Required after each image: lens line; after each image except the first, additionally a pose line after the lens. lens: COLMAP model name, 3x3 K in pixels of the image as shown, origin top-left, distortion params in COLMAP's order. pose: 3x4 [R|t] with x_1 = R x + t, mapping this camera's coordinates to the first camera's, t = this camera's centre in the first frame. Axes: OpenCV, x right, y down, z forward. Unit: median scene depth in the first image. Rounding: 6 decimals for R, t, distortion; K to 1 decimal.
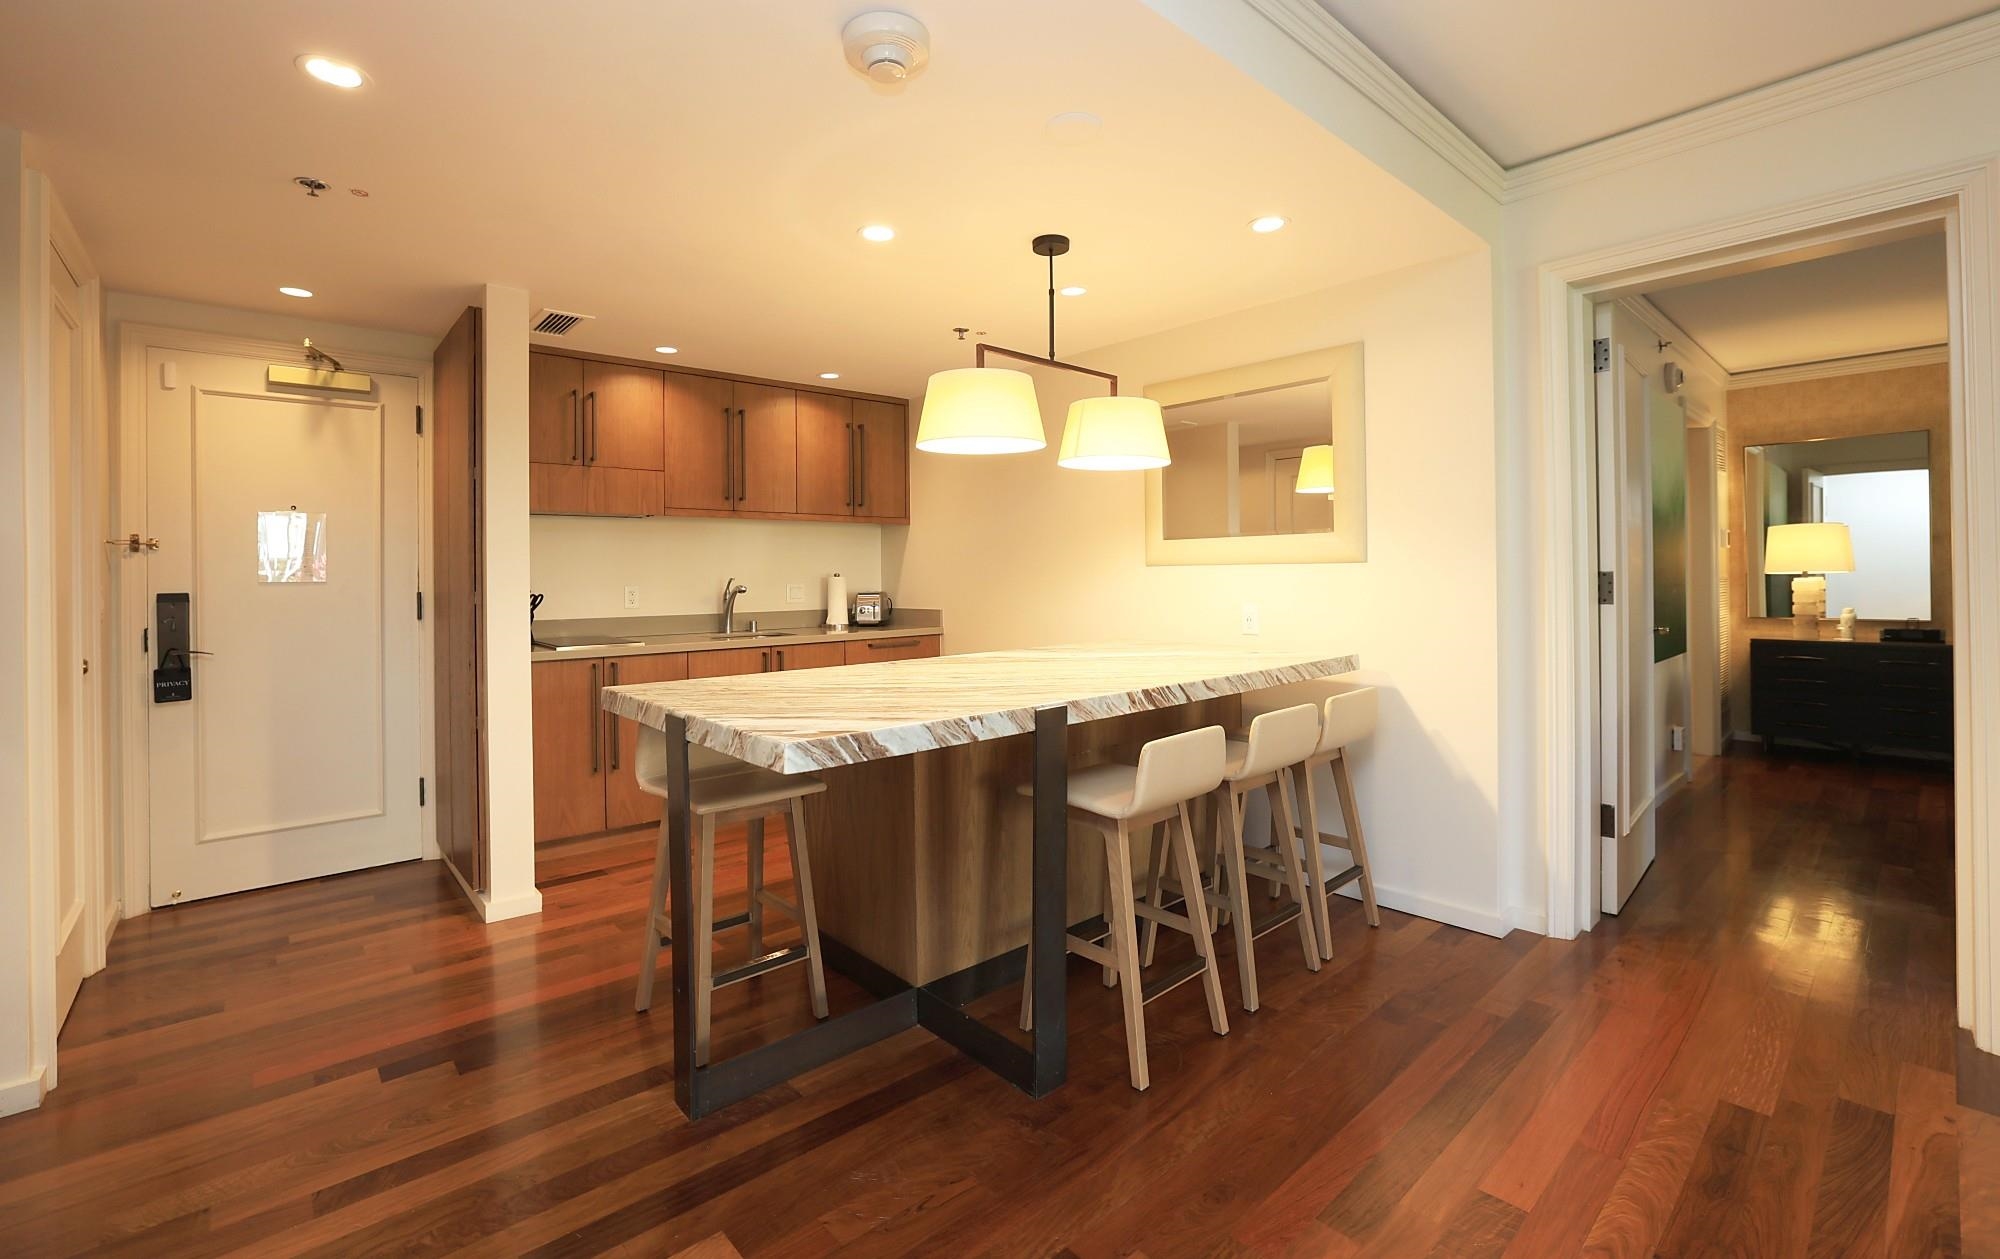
lens RADIAL K [[861.0, 0, 990.9], [0, 861.0, 575.8], [0, 0, 1]] dist [-0.030671, 0.006047]
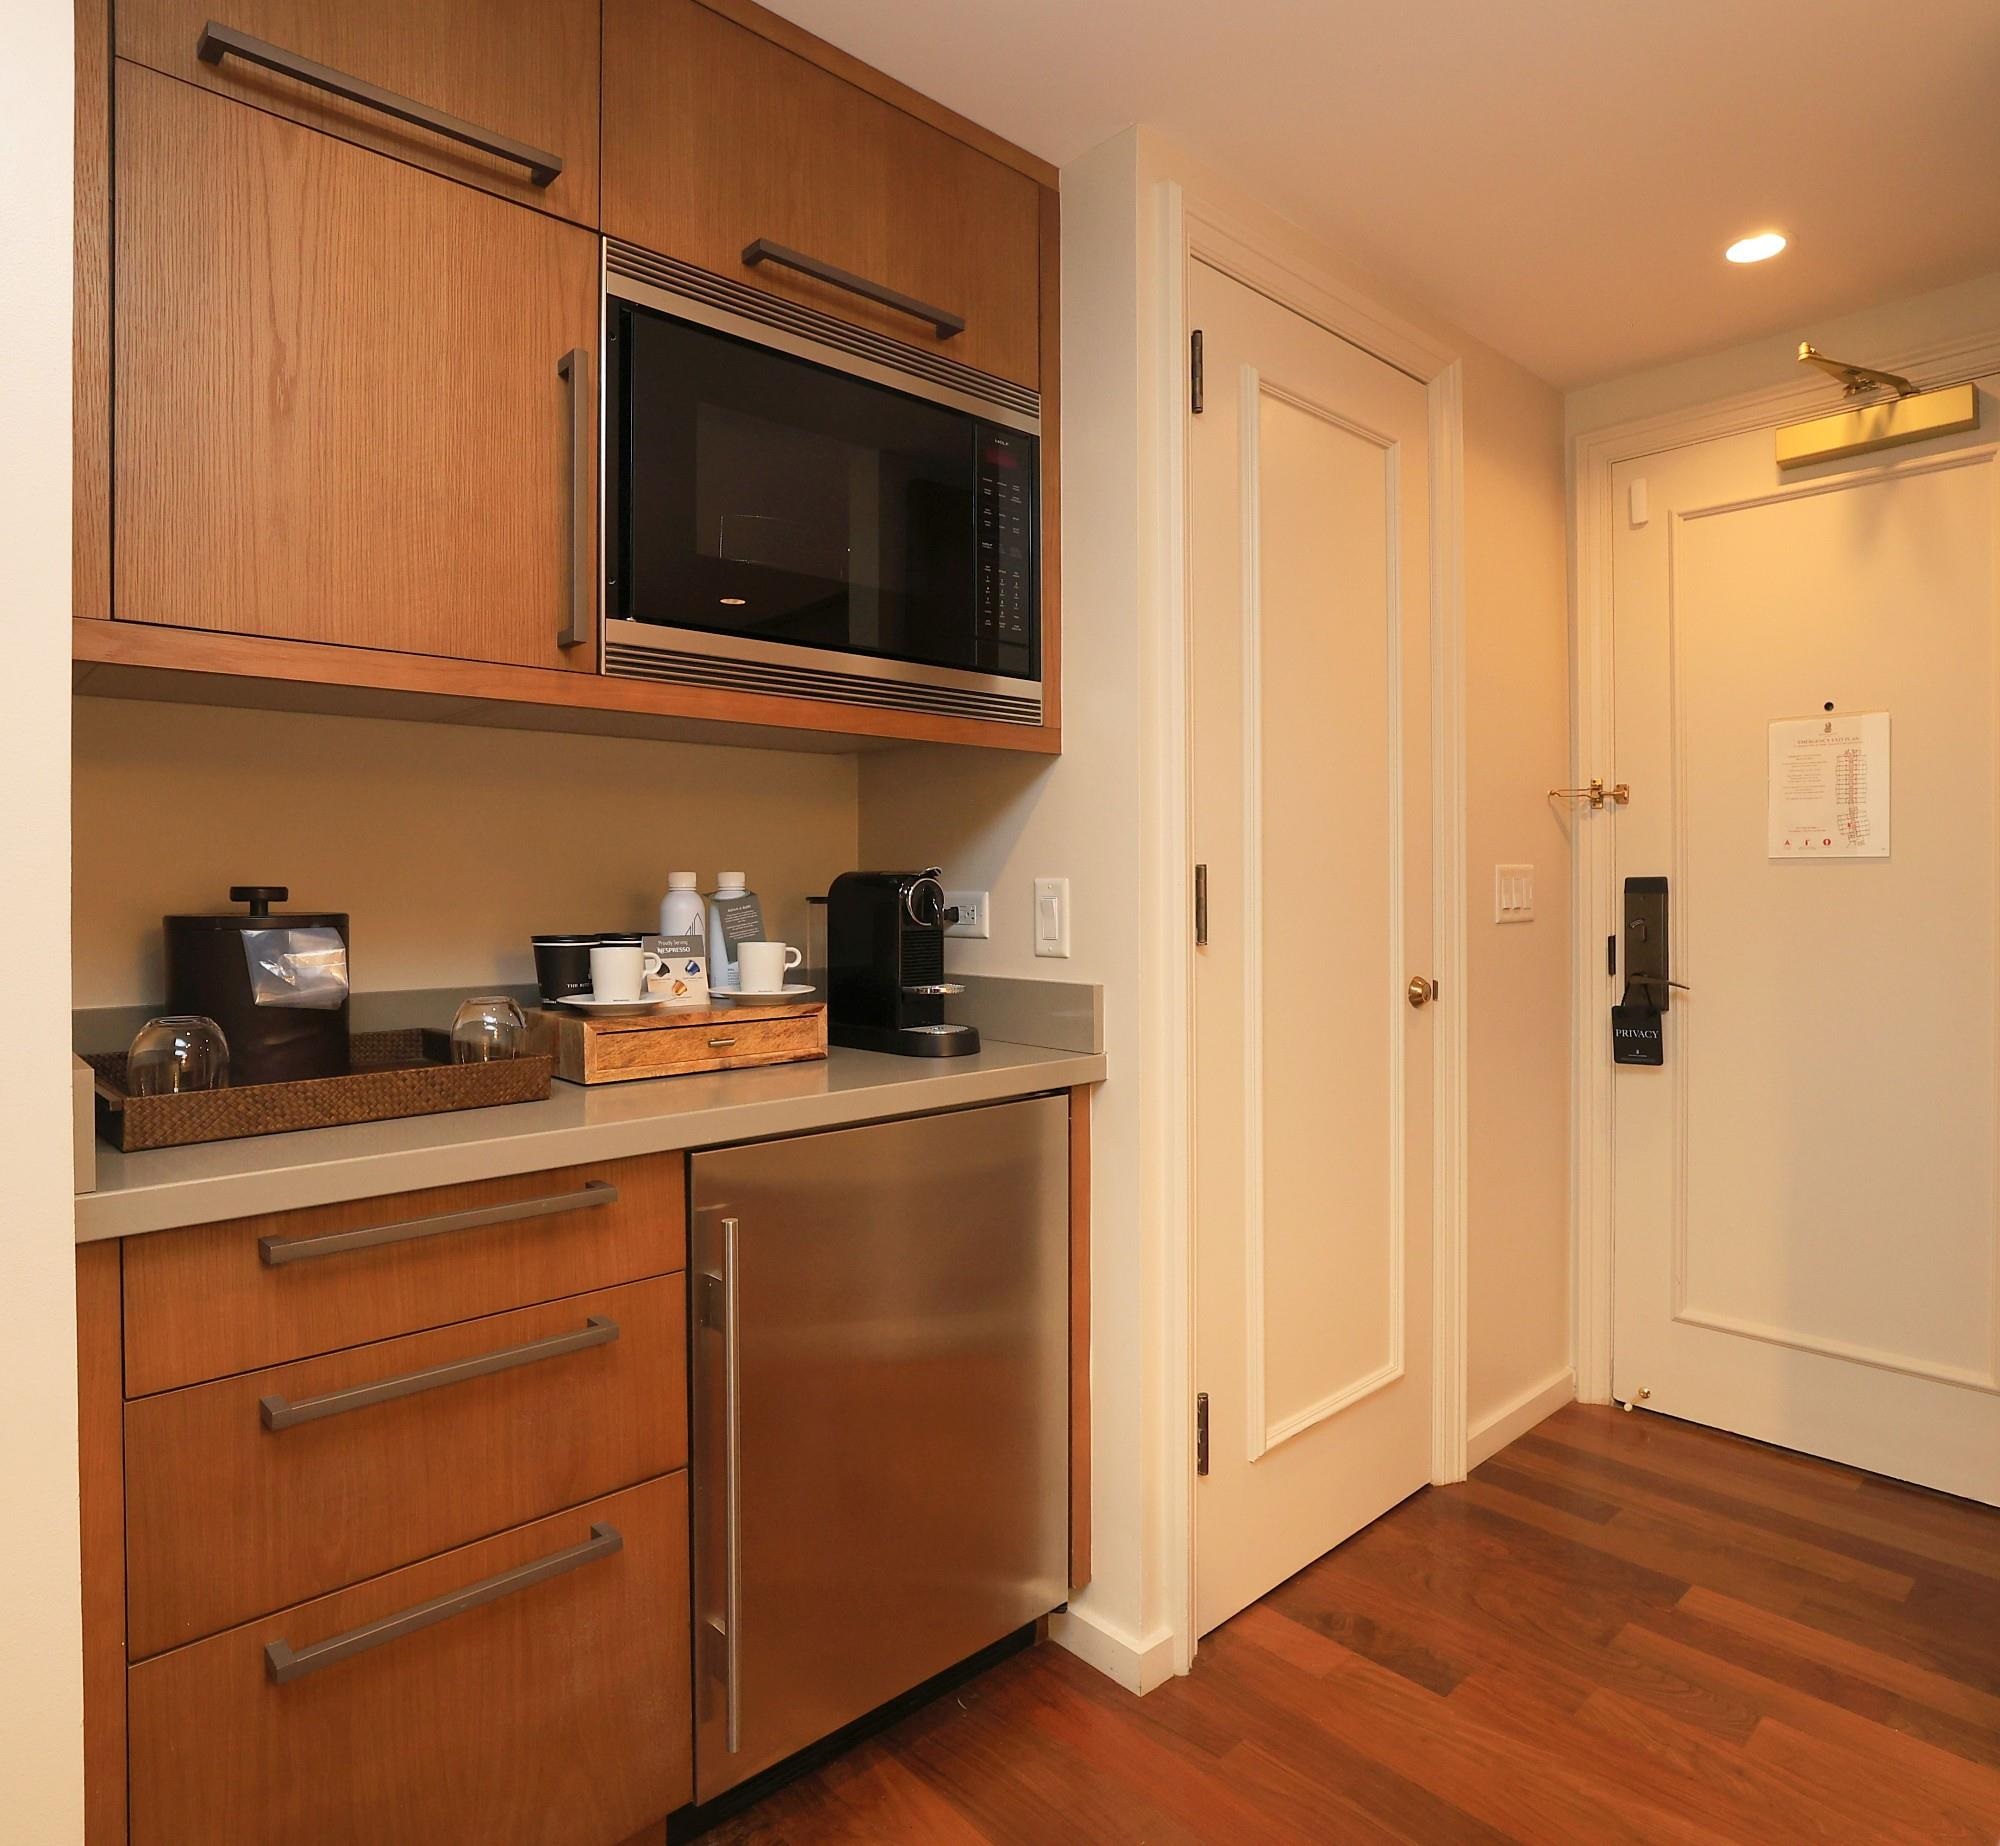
lens RADIAL K [[1250.0, 0, 1101.8], [0, 1250.0, 888.4], [0, 0, 1]] dist [-0.031337, 0.014139]
pose [[0.076535, 0.012150, -0.996993, -0.134866], [0.003483, 0.999916, 0.012453, 0.015288], [0.997061, -0.004426, 0.076486, 0.514400]]
